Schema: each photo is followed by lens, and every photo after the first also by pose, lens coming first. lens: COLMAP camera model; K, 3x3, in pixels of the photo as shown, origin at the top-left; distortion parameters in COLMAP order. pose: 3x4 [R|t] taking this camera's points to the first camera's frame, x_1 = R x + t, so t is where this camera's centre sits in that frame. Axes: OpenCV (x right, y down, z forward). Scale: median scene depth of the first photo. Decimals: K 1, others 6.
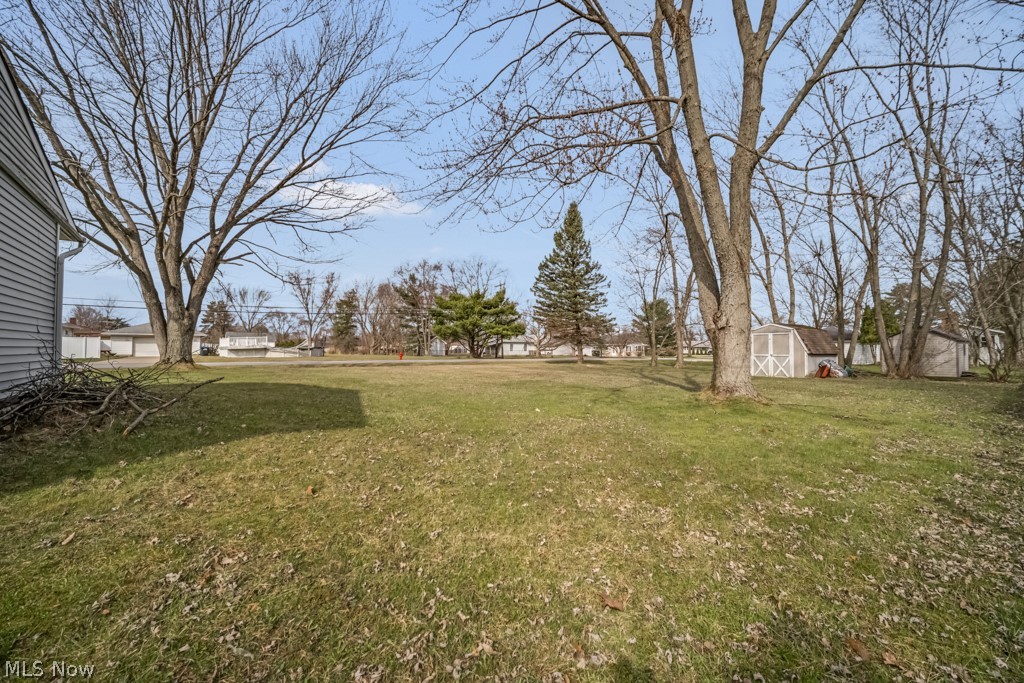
lens RADIAL K [[405.9, 0, 512.0], [0, 405.9, 341.5], [0, 0, 1]] dist [0.000009, -0.000009]
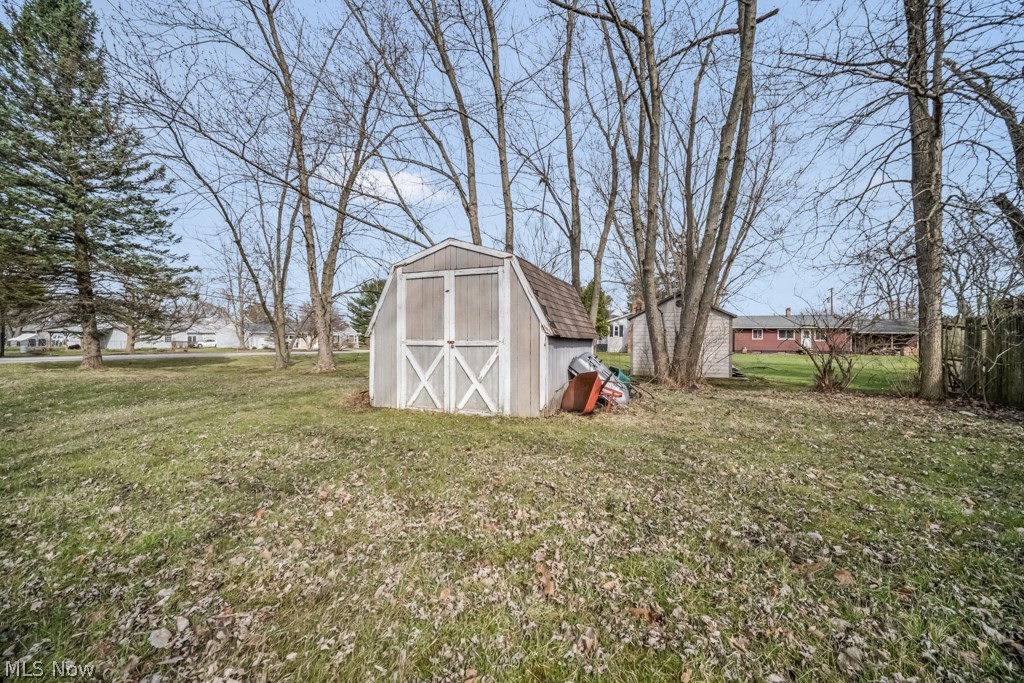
lens RADIAL K [[405.9, 0, 512.0], [0, 405.9, 341.5], [0, 0, 1]] dist [0.000009, -0.000009]
pose [[0.820099, -0.000016, 0.572222, 0.413405], [-0.011476, 0.999798, 0.016474, 0.022518], [-0.572107, -0.020077, 0.819934, 0.595210]]
